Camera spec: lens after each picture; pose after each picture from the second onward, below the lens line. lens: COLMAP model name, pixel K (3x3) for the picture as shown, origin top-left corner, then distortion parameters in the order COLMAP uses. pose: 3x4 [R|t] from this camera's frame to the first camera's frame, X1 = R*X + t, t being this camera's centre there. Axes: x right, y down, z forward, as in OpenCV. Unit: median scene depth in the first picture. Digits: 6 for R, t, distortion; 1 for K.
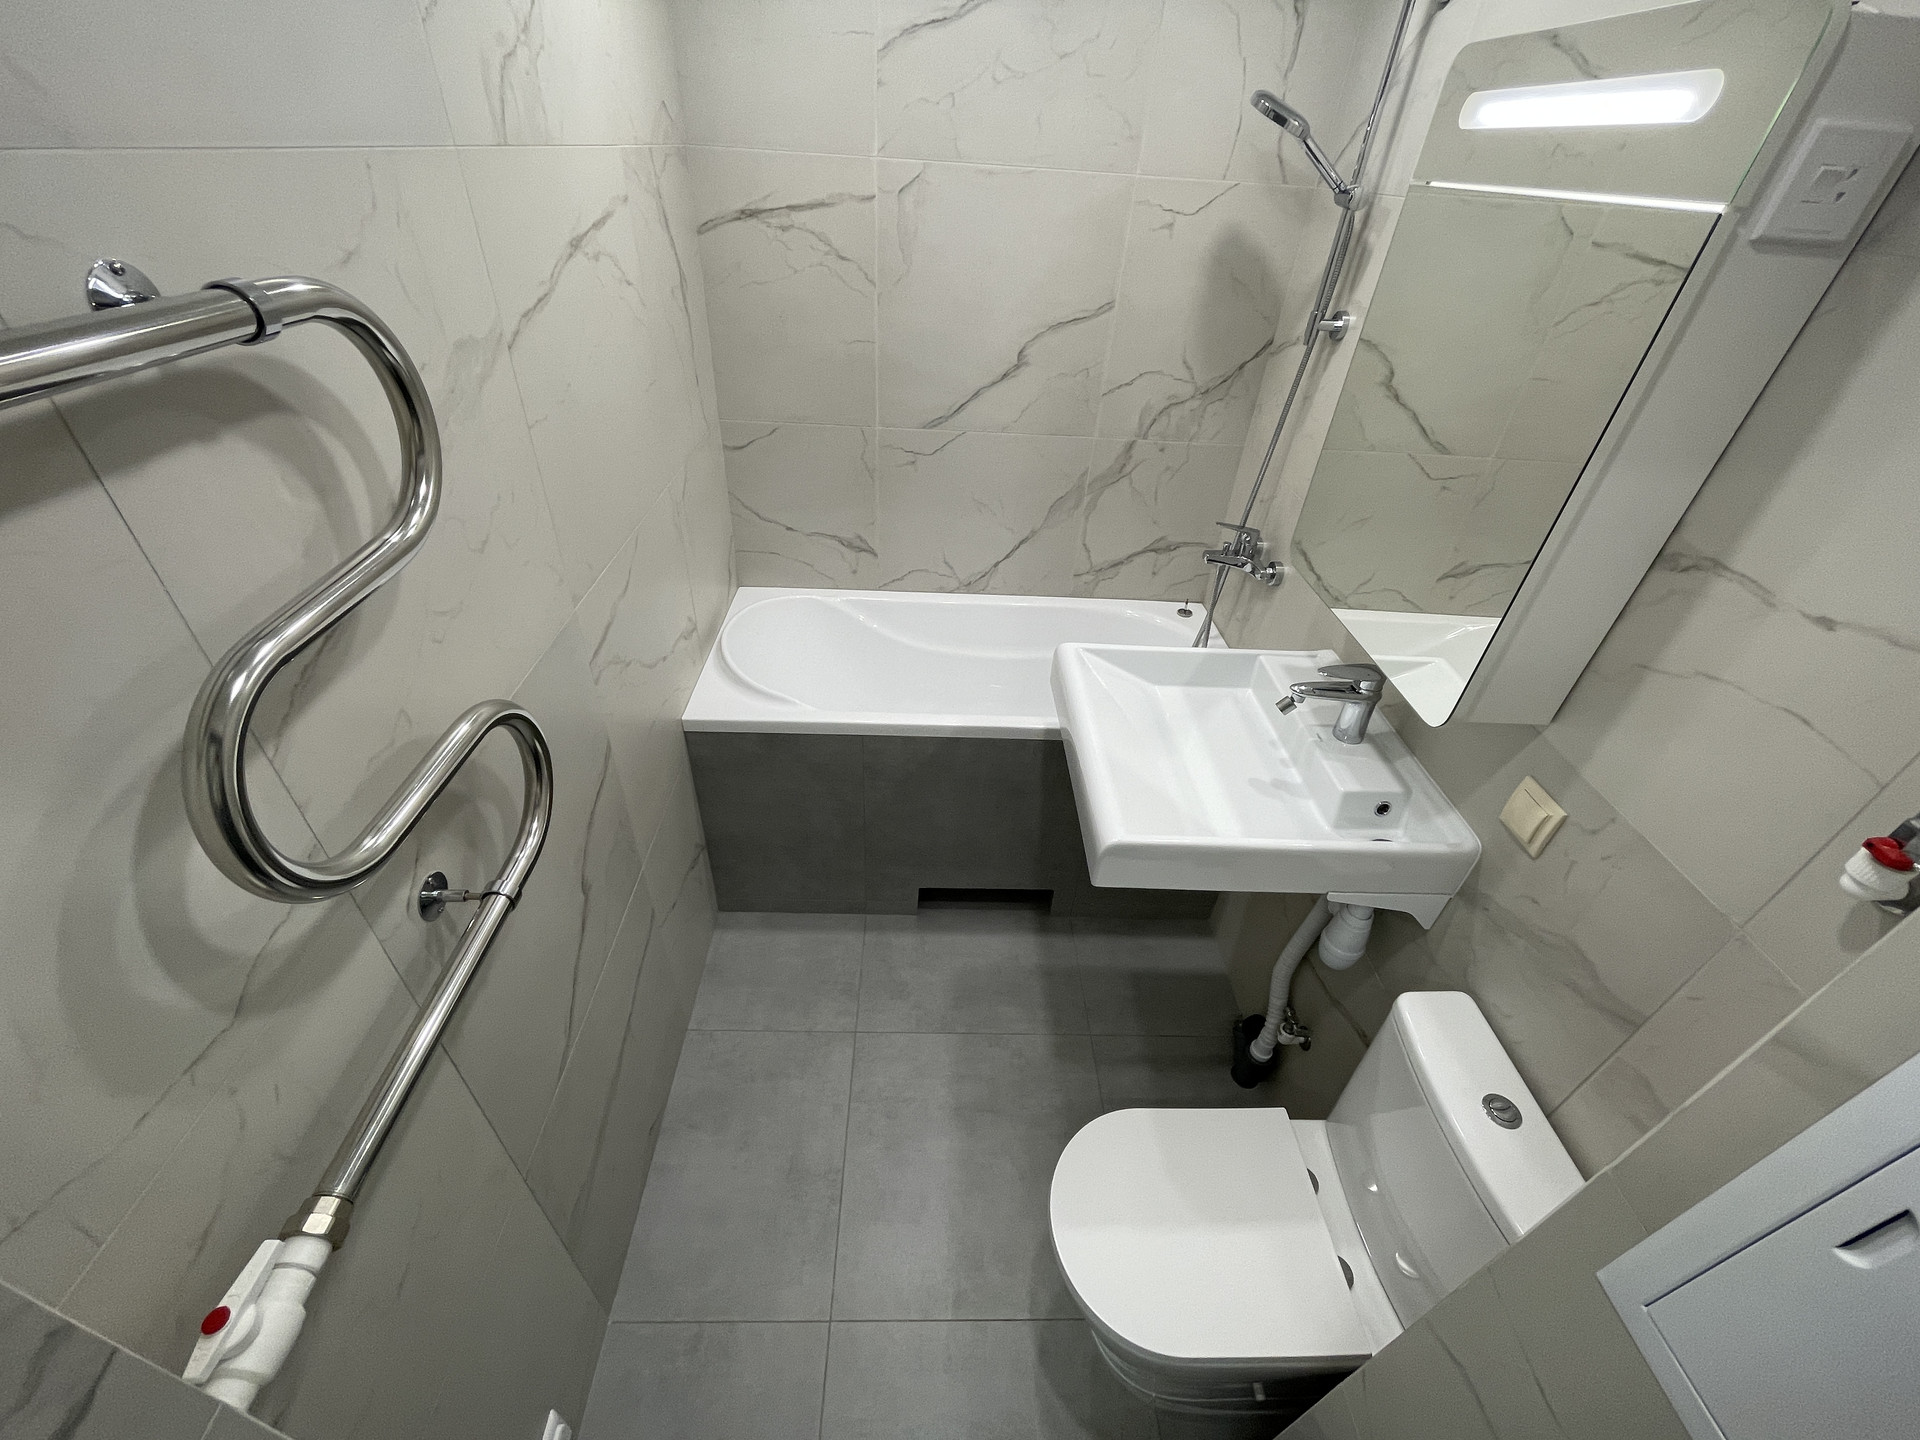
lens RADIAL K [[774.9, 0, 955.1], [0, 774.9, 718.5], [0, 0, 1]] dist [-0.002182, -0.000511]
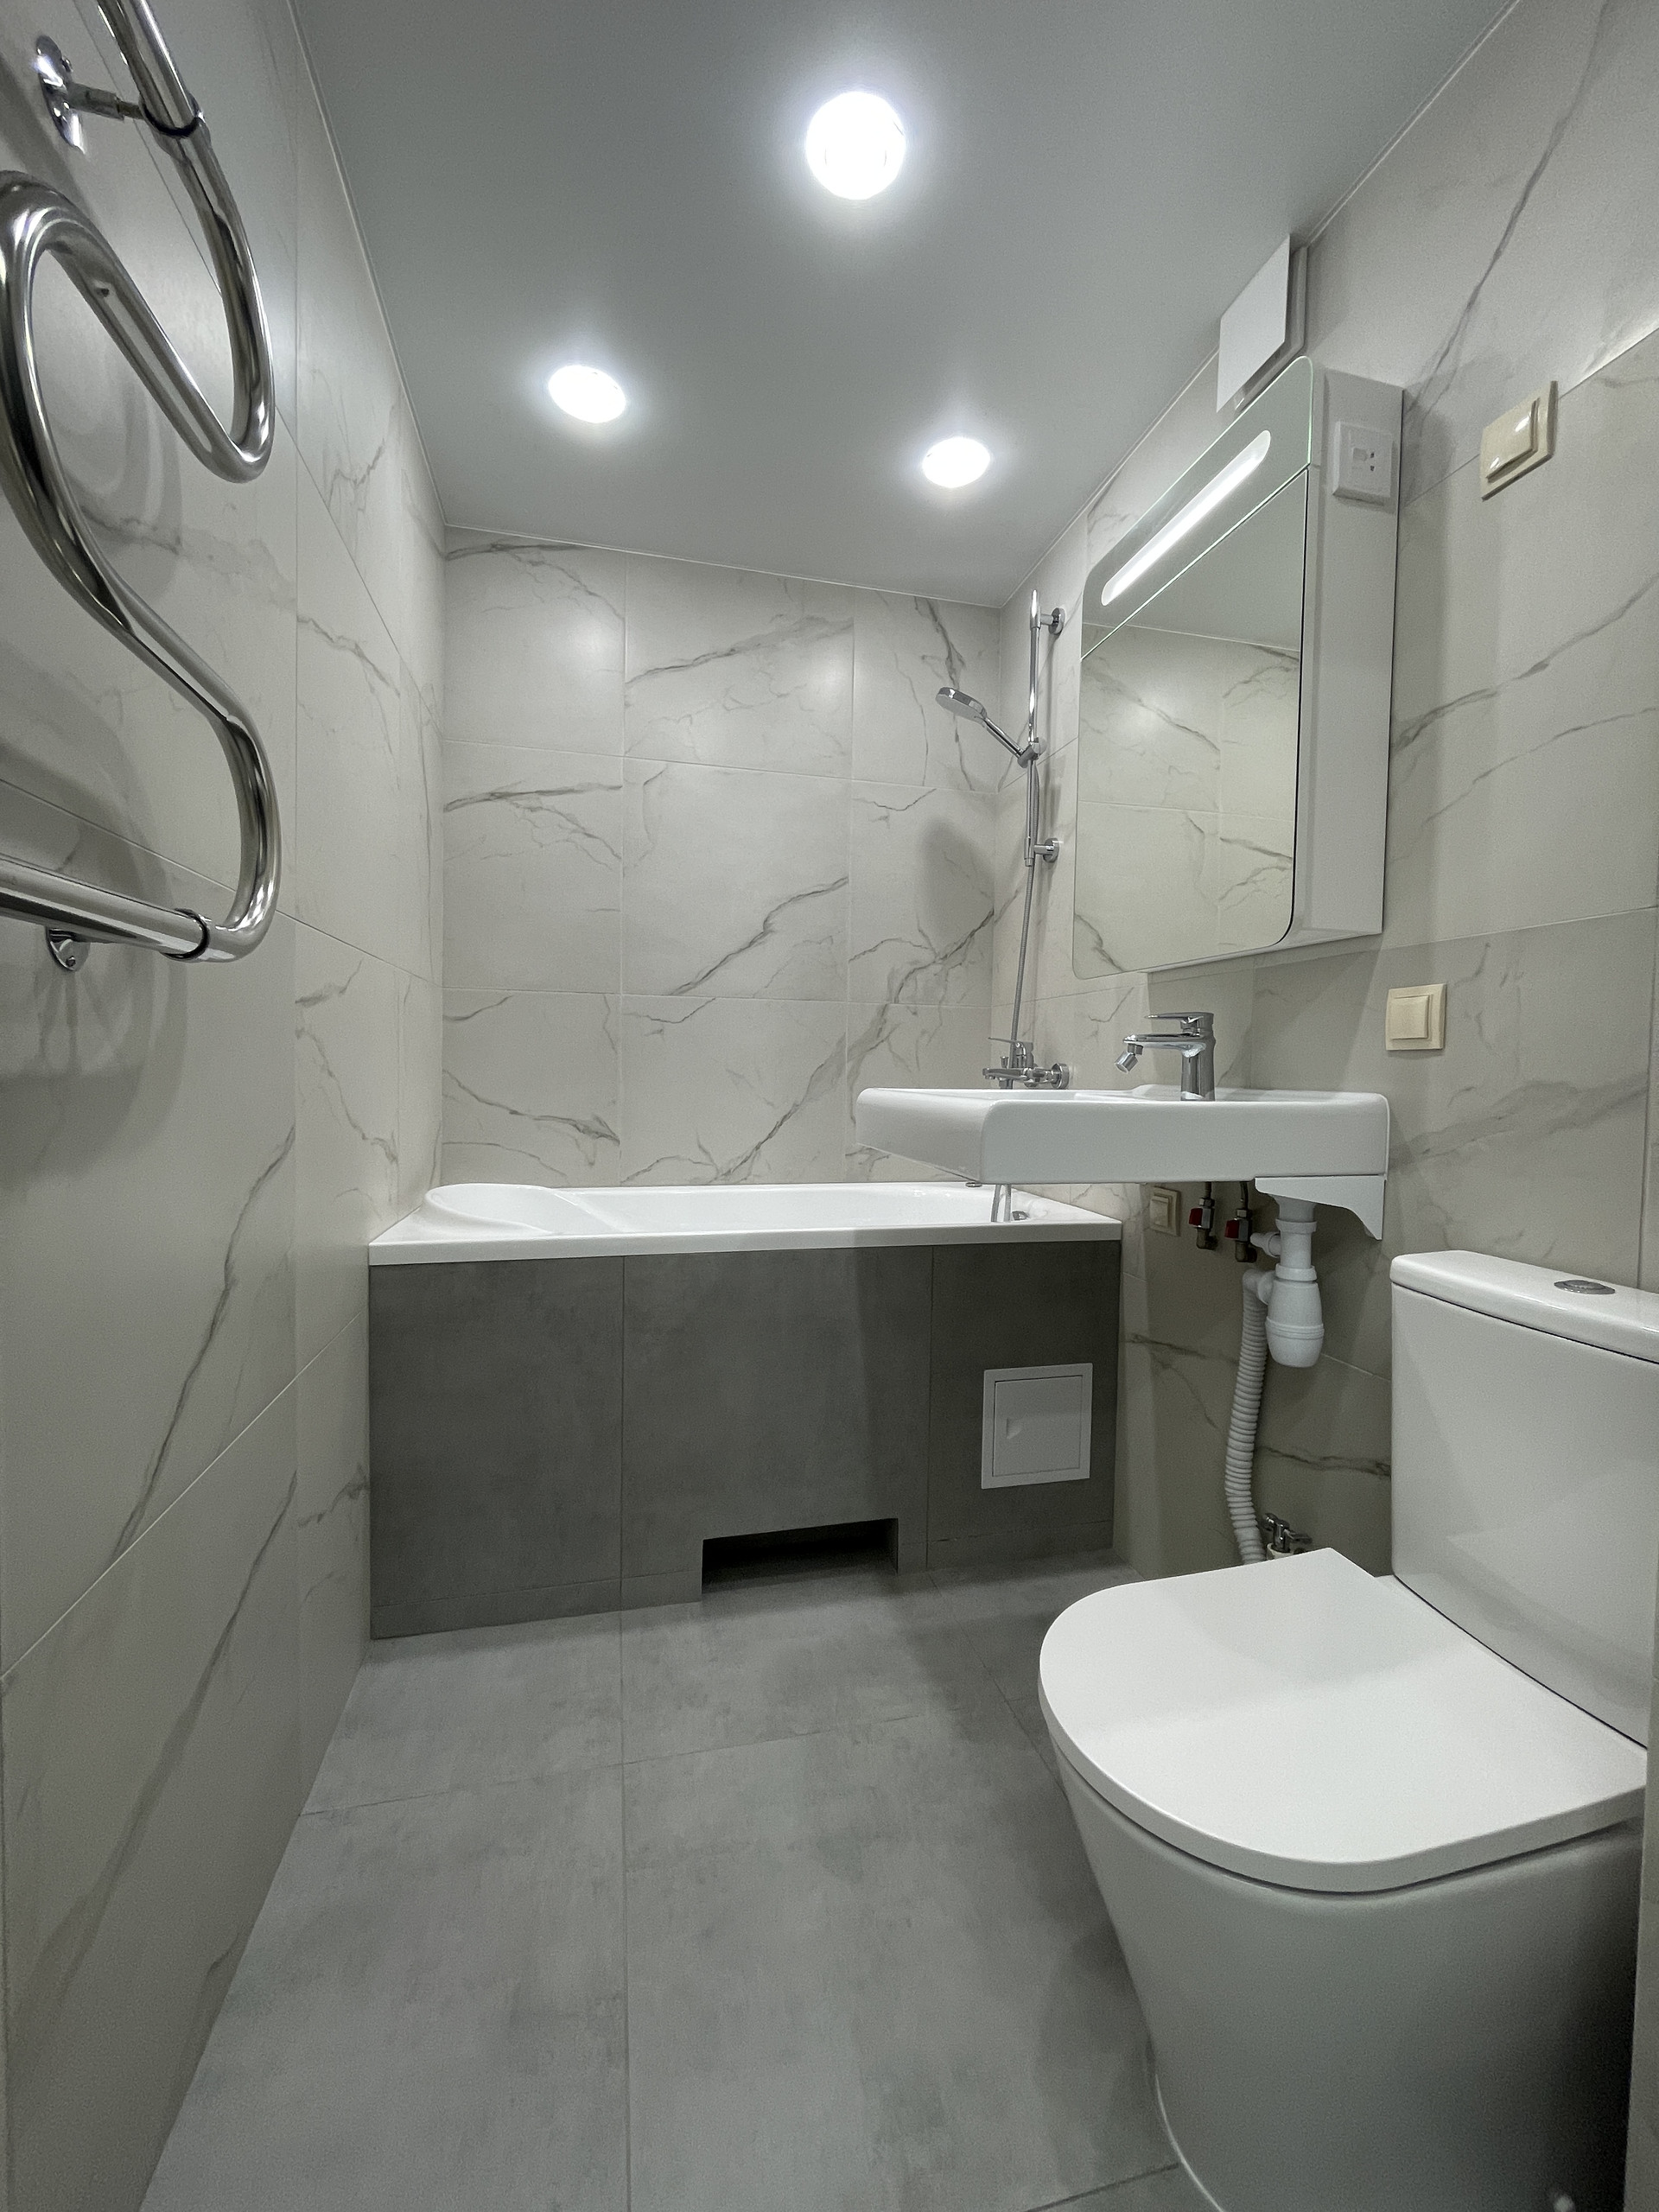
lens RADIAL K [[892.7, 0, 830.6], [0, 892.7, 1099.2], [0, 0, 1]] dist [-0.002182, -0.000511]
pose [[0.975780, -0.046553, 0.213743, -0.096878], [0.158325, 0.824537, -0.543205, 0.384780], [-0.150952, 0.563890, 0.811937, 0.167232]]
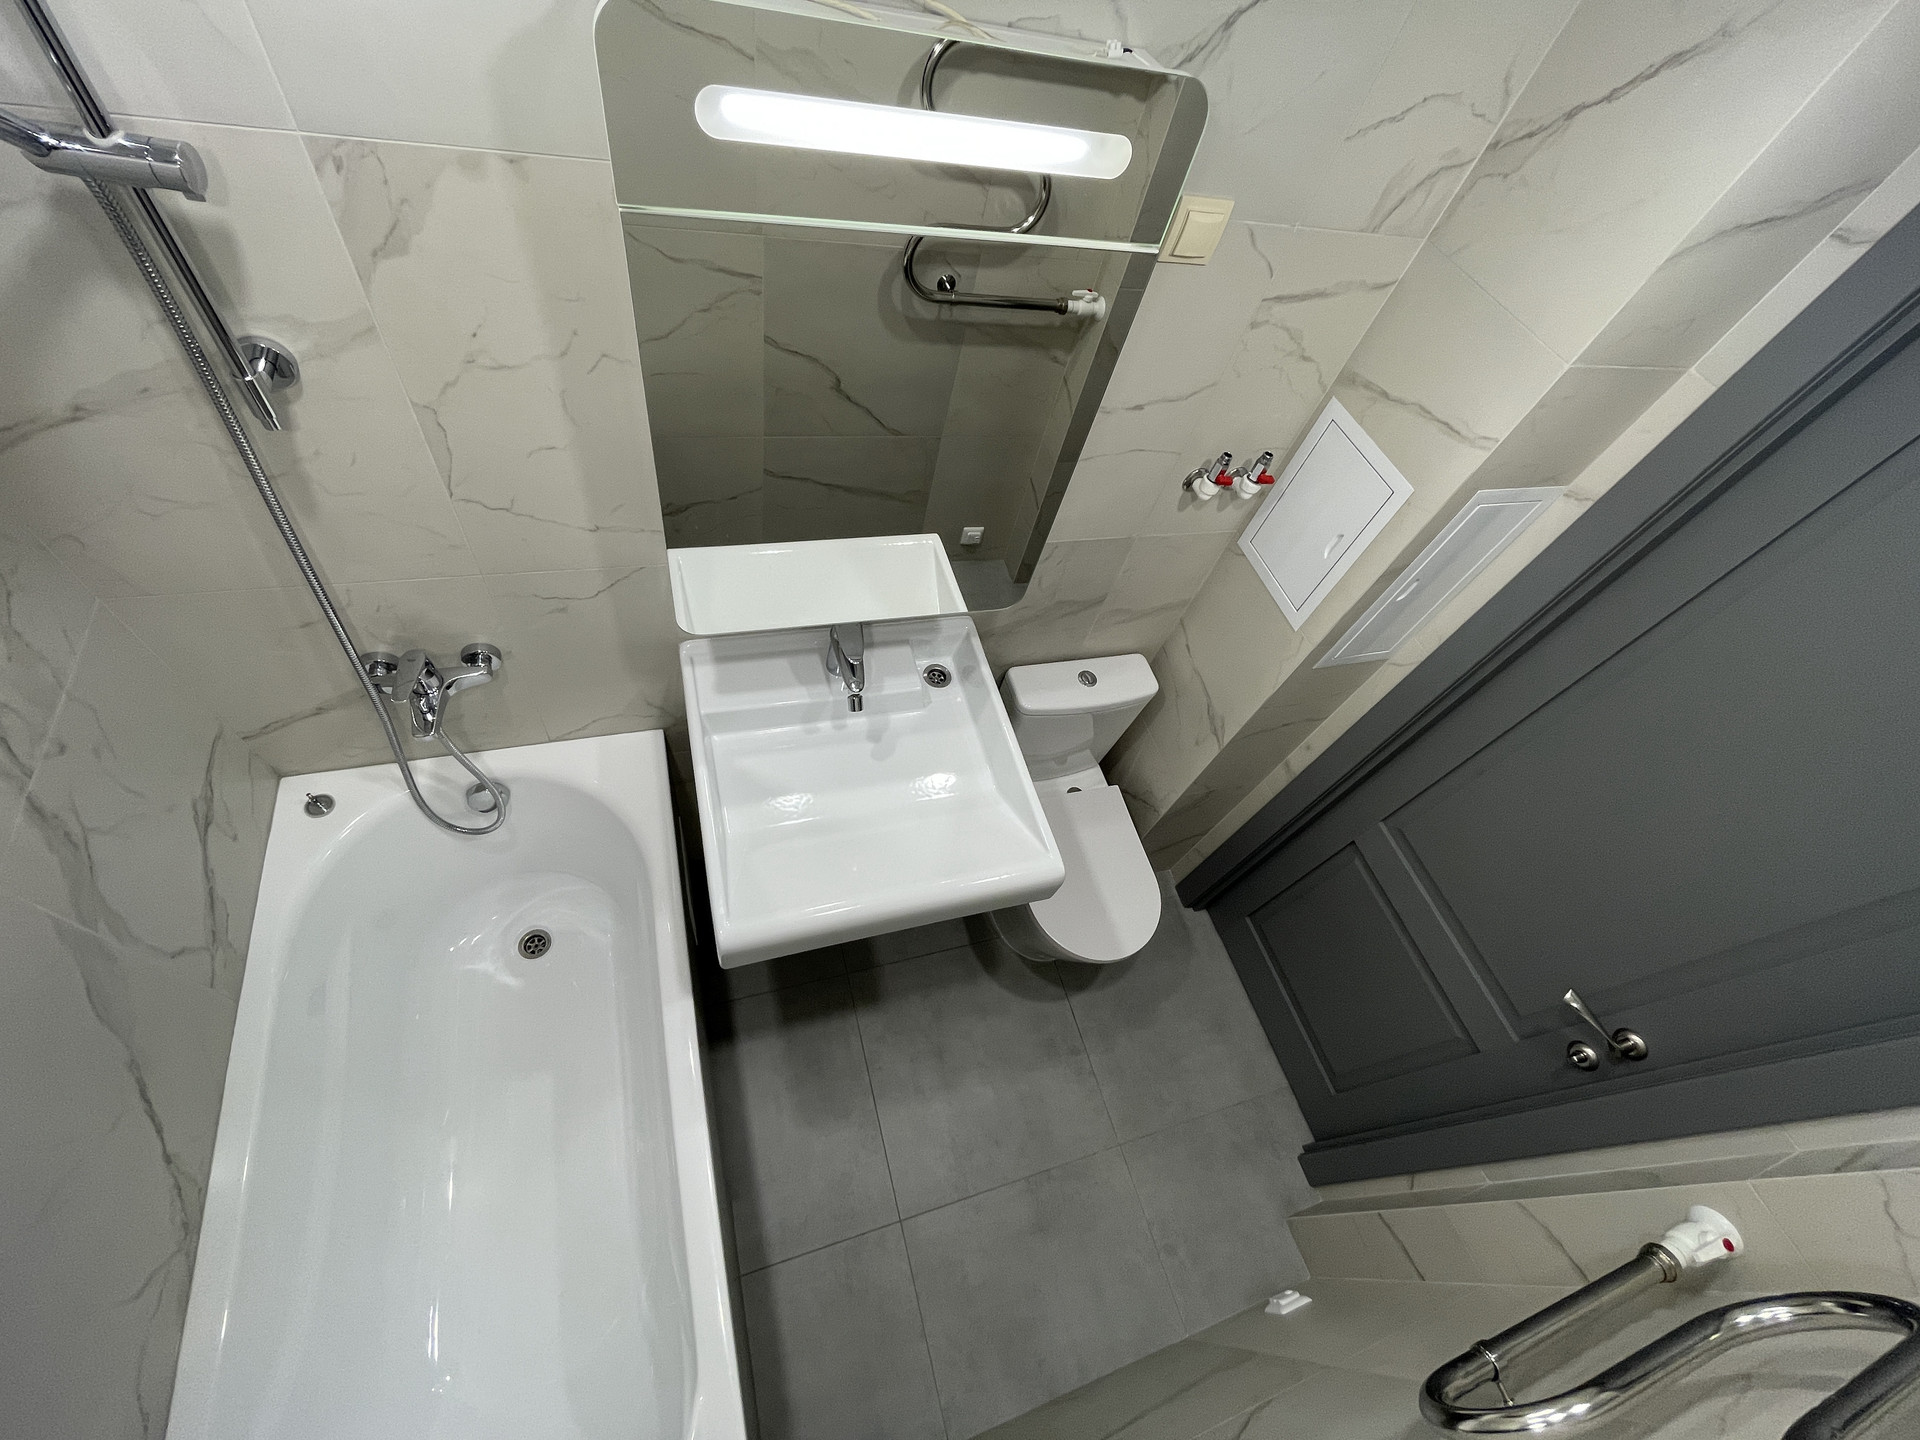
lens RADIAL K [[774.9, 0, 955.1], [0, 774.9, 718.5], [0, 0, 1]] dist [-0.002182, -0.000511]
pose [[-0.248054, -0.852124, 0.460818, -0.058001], [0.392413, 0.346527, 0.852016, -0.588072], [-0.885710, 0.392177, 0.248427, 0.469842]]
